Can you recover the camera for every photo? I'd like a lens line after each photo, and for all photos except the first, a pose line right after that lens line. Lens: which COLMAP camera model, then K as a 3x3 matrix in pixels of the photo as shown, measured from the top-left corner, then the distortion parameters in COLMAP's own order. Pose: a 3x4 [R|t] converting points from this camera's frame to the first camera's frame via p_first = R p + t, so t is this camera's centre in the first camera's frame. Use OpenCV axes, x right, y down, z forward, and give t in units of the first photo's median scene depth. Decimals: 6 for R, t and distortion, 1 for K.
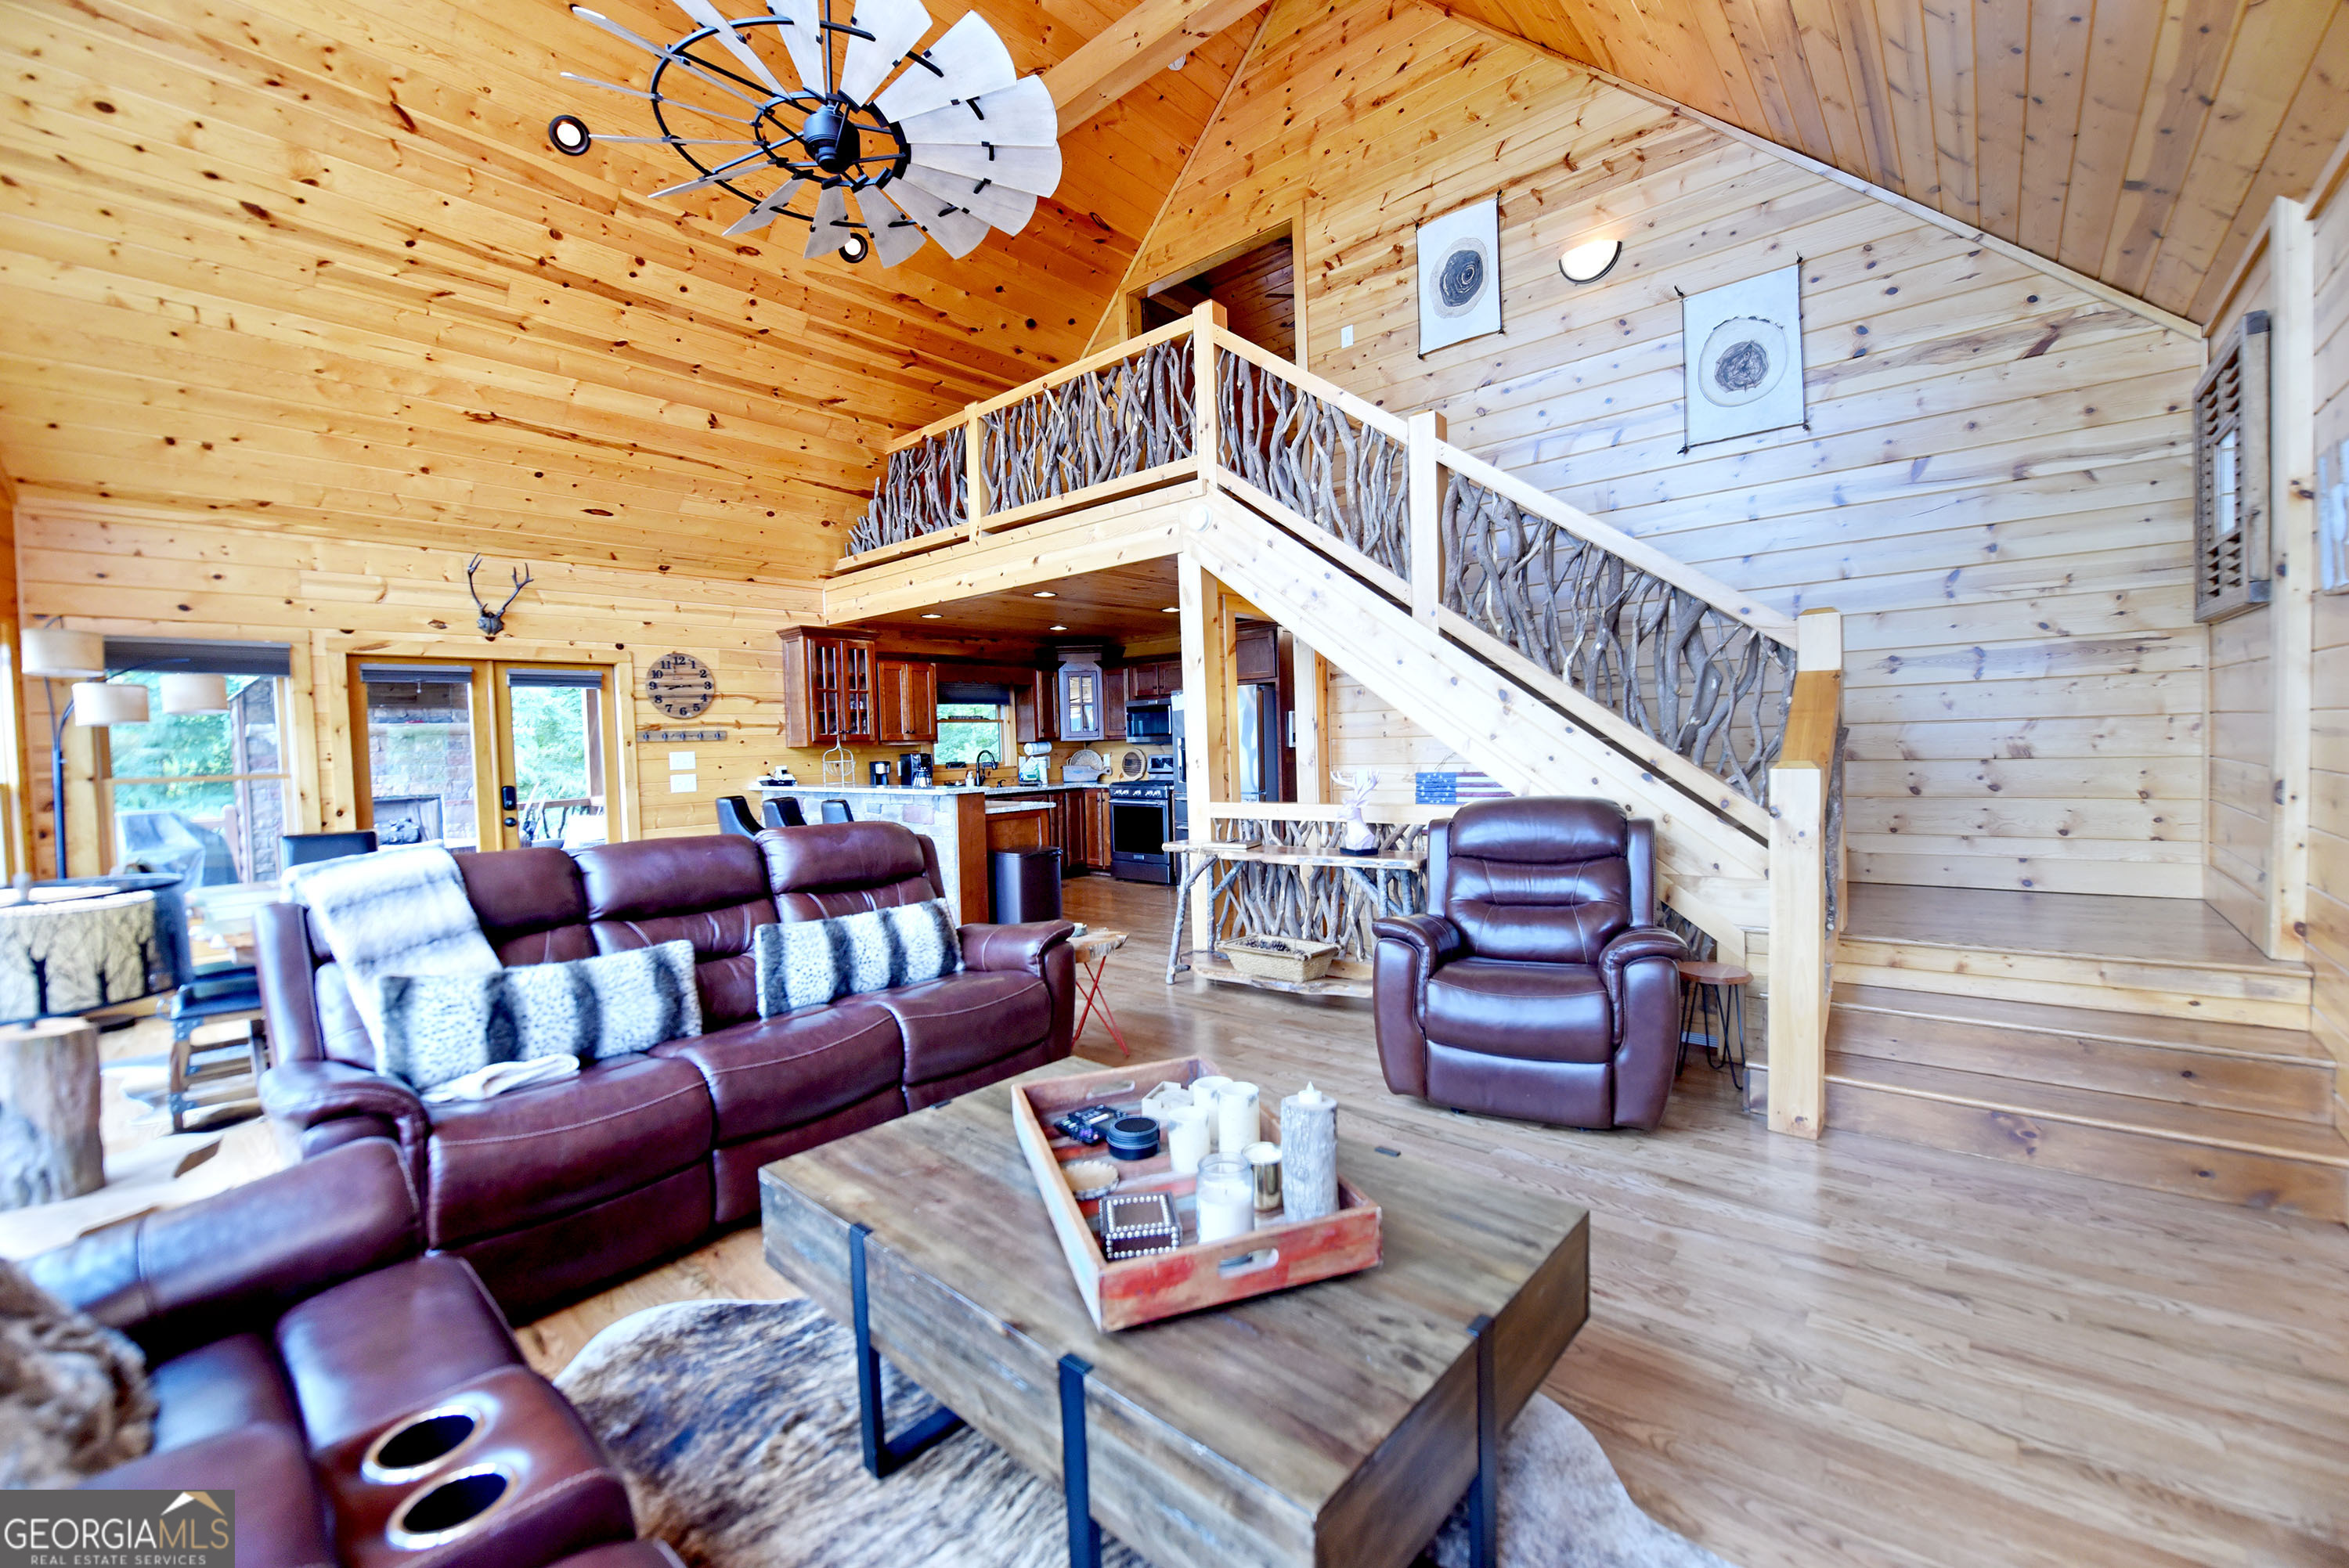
lens RADIAL K [[937.9, 0, 1180.4], [0, 937.9, 771.3], [0, 0, 1]] dist [-0.017336, -0.000928]
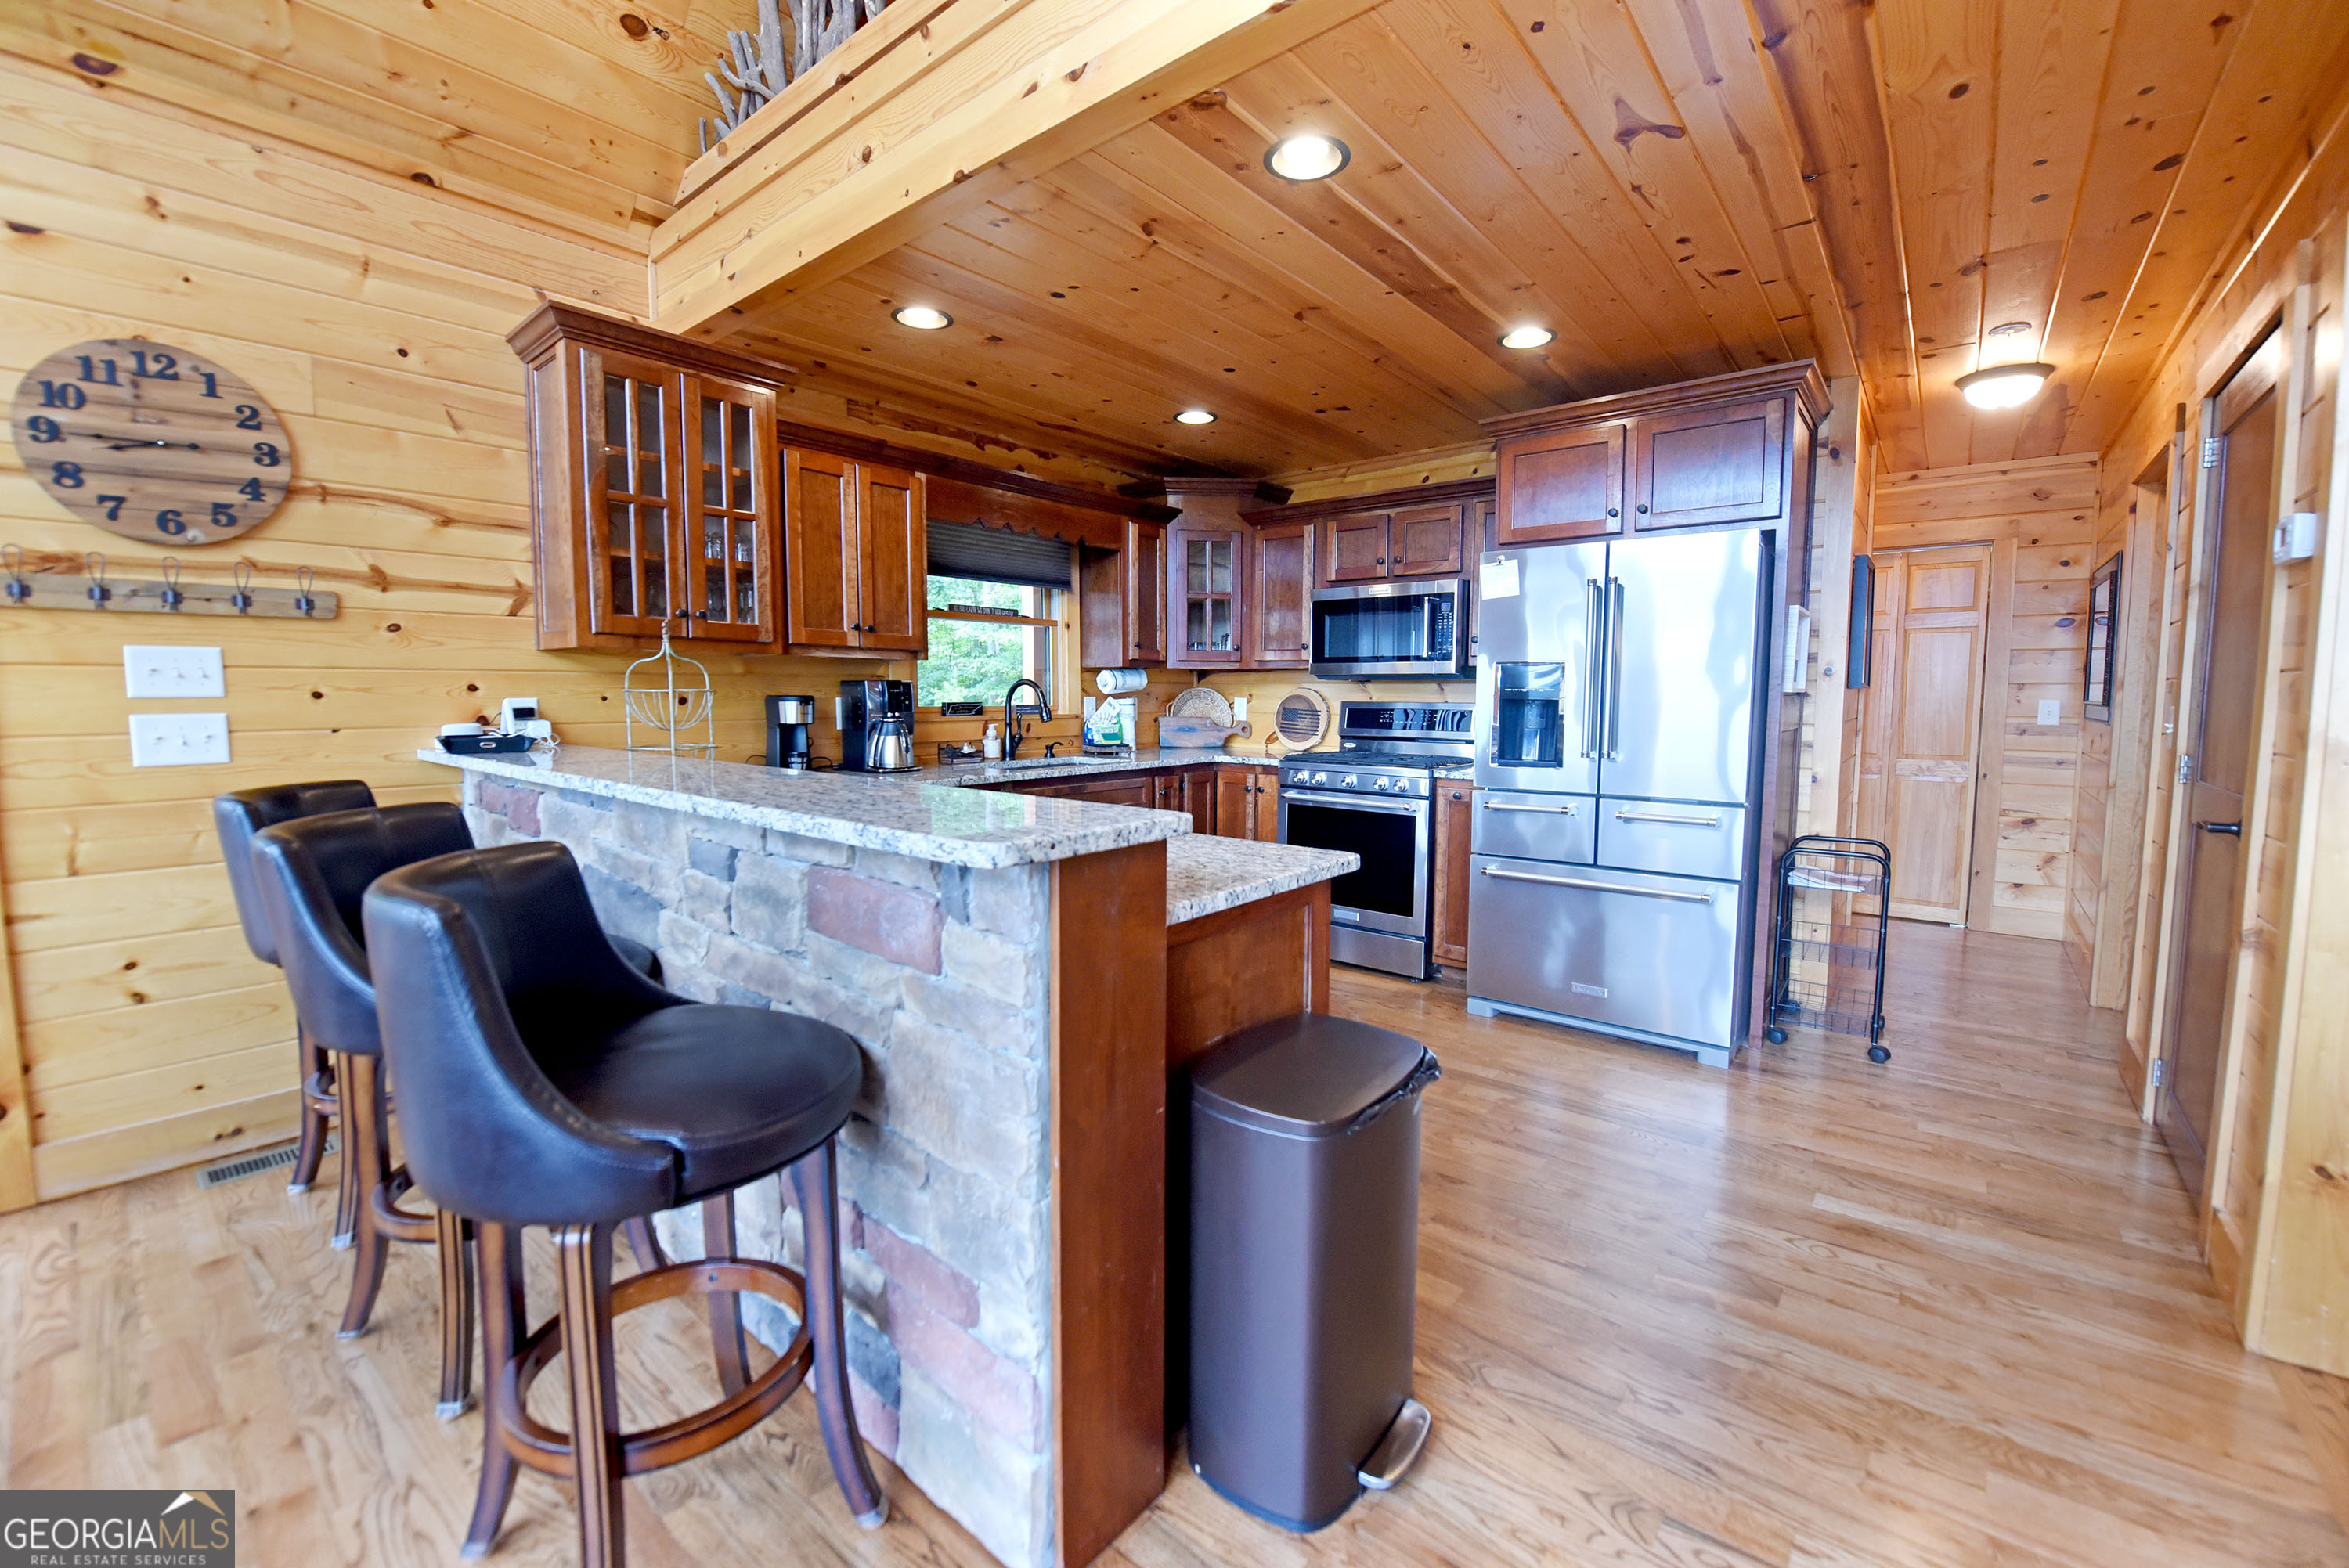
lens RADIAL K [[937.9, 0, 1180.4], [0, 937.9, 771.3], [0, 0, 1]] dist [-0.017336, -0.000928]
pose [[0.998909, 0.030390, 0.035449, -0.160366], [-0.032215, 0.998122, 0.052101, -0.003998], [-0.033799, -0.053186, 0.998012, 0.576379]]
